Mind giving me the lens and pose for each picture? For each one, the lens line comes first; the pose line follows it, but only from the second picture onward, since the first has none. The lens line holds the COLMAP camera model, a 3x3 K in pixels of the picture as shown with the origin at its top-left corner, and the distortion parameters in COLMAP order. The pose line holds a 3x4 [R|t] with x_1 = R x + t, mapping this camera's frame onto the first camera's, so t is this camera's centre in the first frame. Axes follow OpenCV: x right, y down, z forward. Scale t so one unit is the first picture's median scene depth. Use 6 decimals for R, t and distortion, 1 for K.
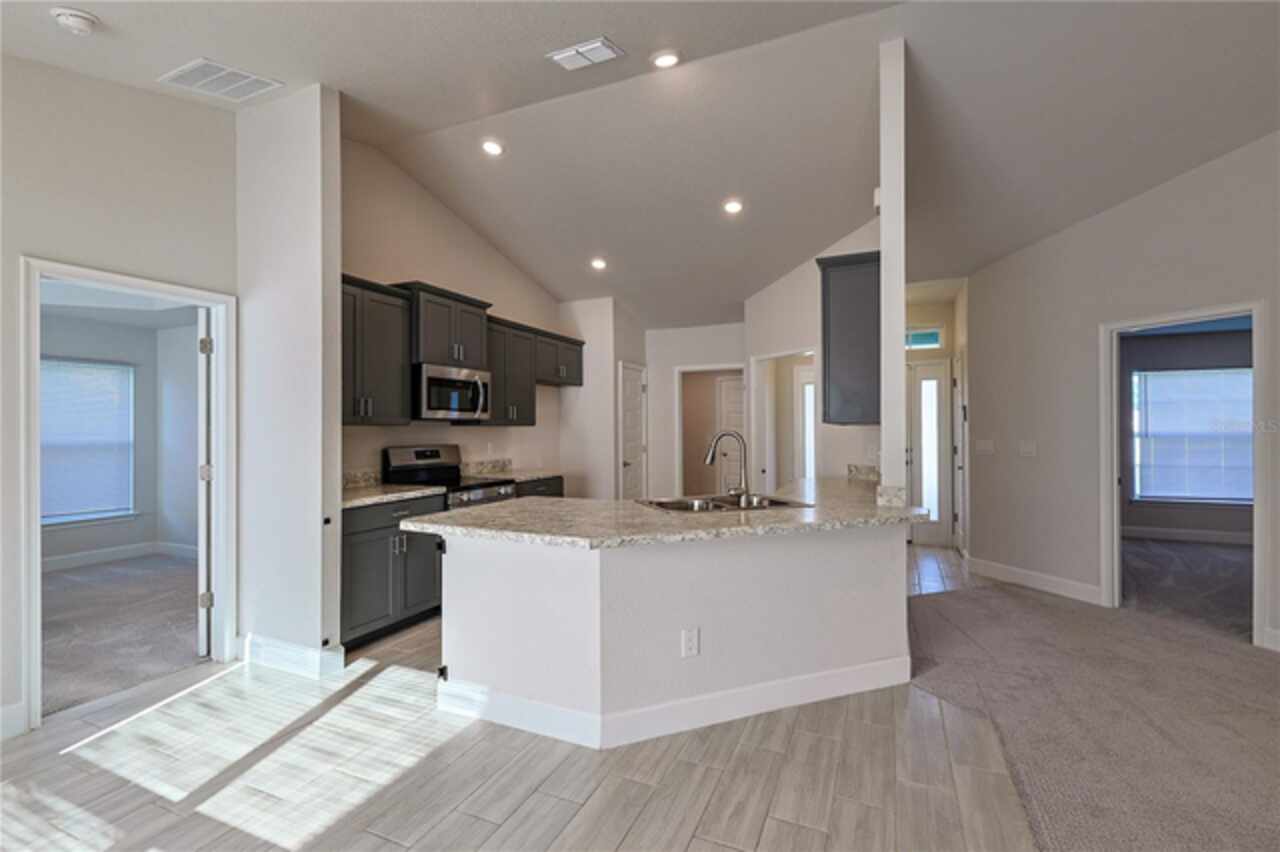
lens RADIAL K [[570.1, 0, 643.1], [0, 570.1, 426.4], [0, 0, 1]] dist [0.003945, -0.001592]
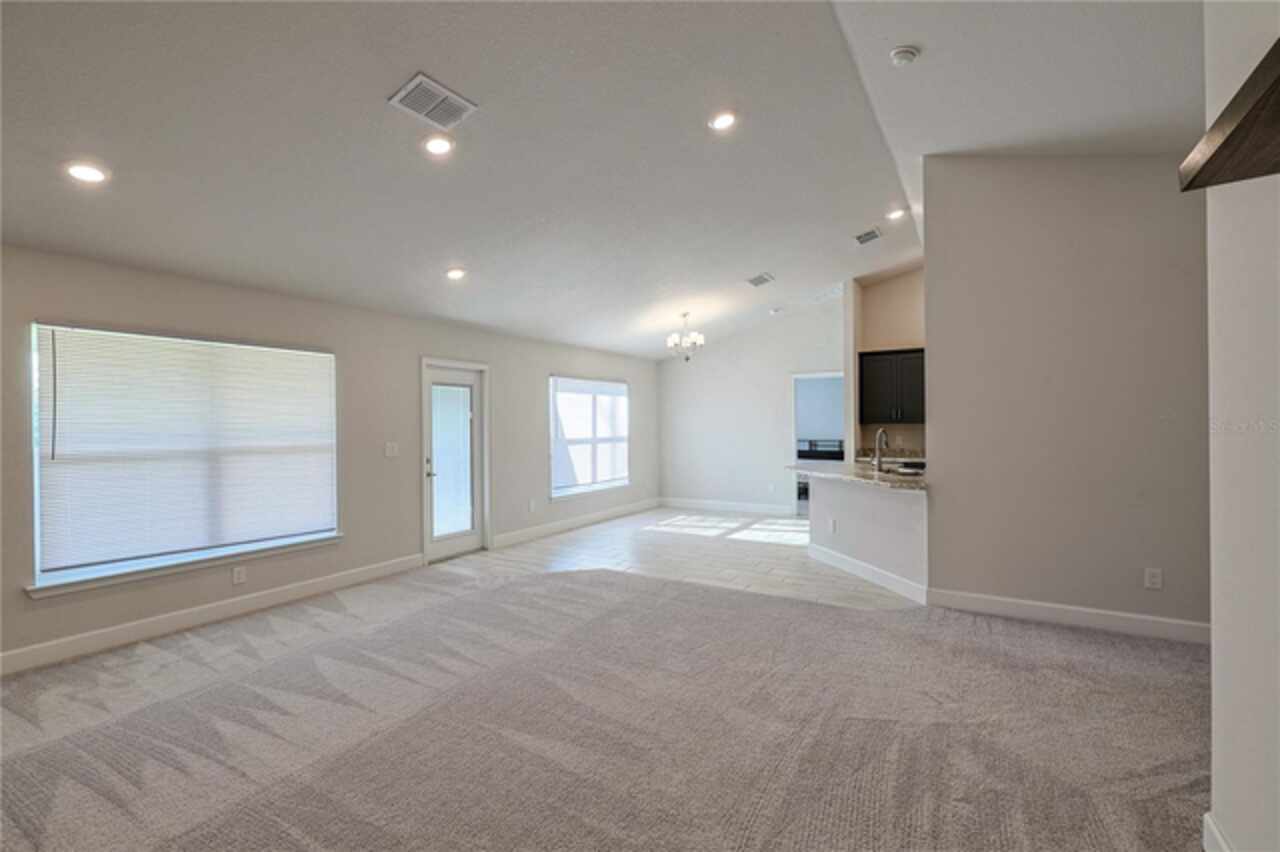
lens RADIAL K [[570.1, 0, 641.3], [0, 570.1, 424.9], [0, 0, 1]] dist [0.003945, -0.001592]
pose [[-0.135510, 0.006957, -0.990752, 1.789297], [0.011257, 0.999922, 0.005482, -0.020550], [0.990712, -0.010410, -0.135578, 0.443628]]
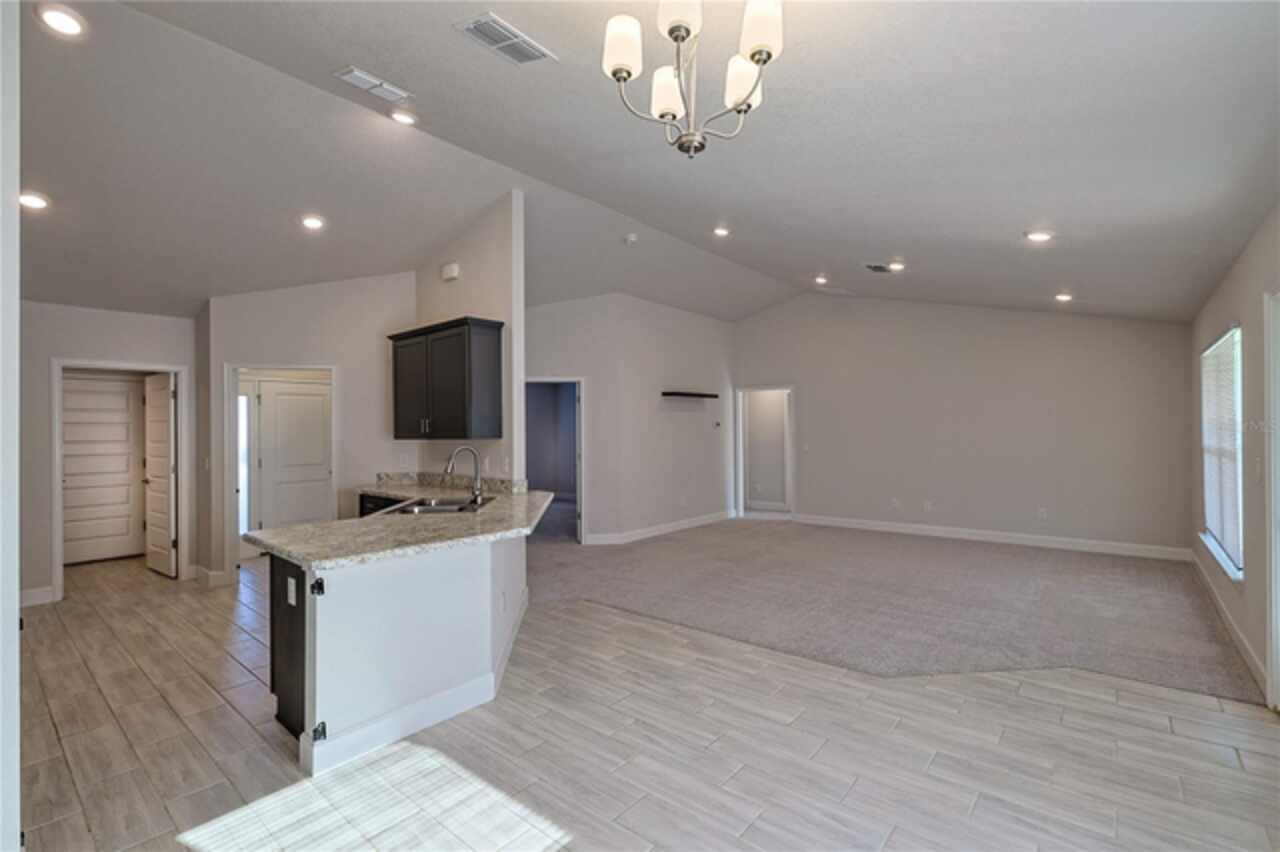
lens RADIAL K [[570.1, 0, 642.9], [0, 570.1, 427.4], [0, 0, 1]] dist [0.003945, -0.001592]
pose [[0.278965, 0.005098, 0.960288, -0.859337], [0.008675, 0.999932, -0.007828, -0.018364], [-0.960262, 0.010515, 0.278902, 0.228891]]
